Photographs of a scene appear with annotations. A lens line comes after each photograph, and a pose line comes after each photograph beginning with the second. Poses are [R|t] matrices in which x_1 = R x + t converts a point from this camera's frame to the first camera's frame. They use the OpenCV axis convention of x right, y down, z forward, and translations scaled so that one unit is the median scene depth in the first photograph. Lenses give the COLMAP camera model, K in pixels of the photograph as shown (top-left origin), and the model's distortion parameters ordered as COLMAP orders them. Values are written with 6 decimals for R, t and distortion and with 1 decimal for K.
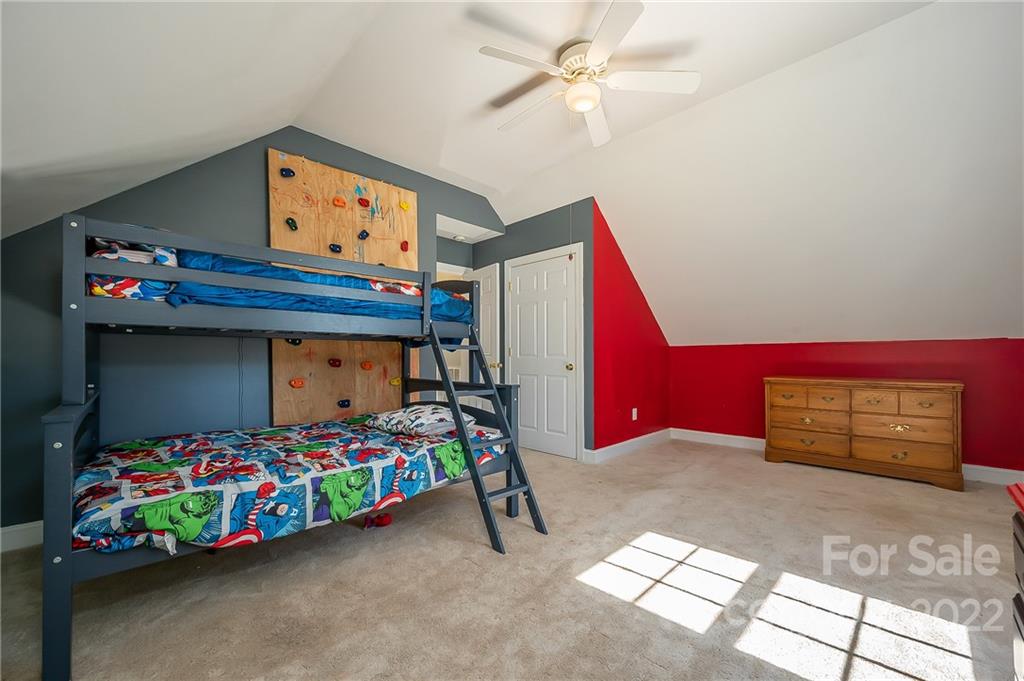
lens RADIAL K [[400.5, 0, 510.9], [0, 400.5, 351.1], [0, 0, 1]] dist [-0.000387, -0.000021]
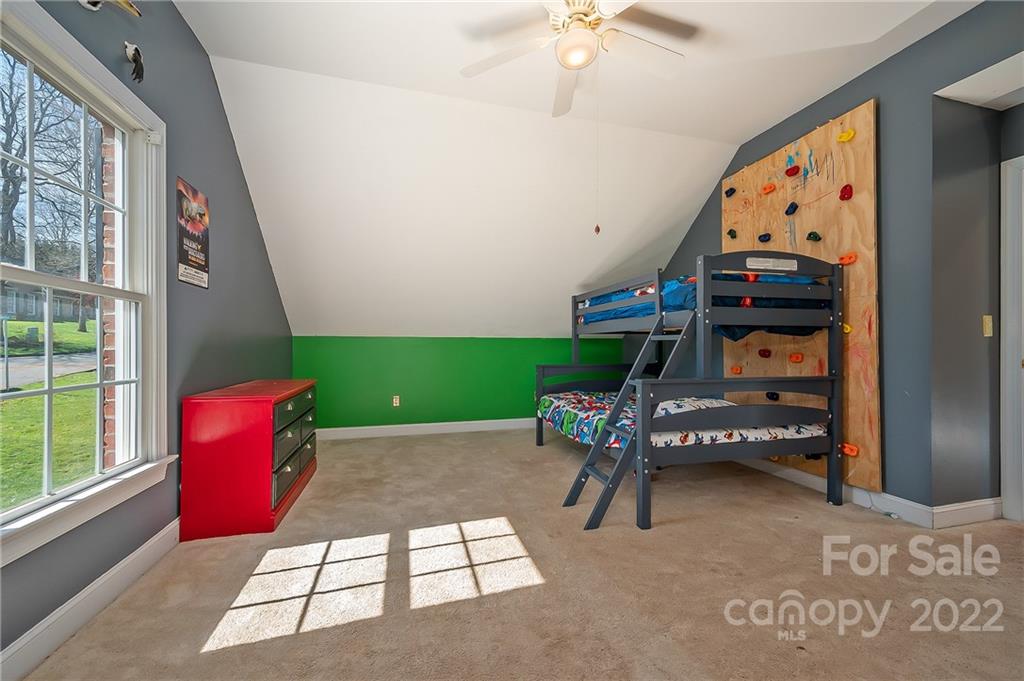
lens RADIAL K [[383.1, 0, 513.9], [0, 383.1, 346.5], [0, 0, 1]] dist [0.000049, -0.000014]
pose [[-0.464110, -0.000152, -0.885778, 0.723479], [0.008785, 0.999950, -0.004775, 0.011412], [0.885734, -0.009998, -0.464085, 0.929594]]
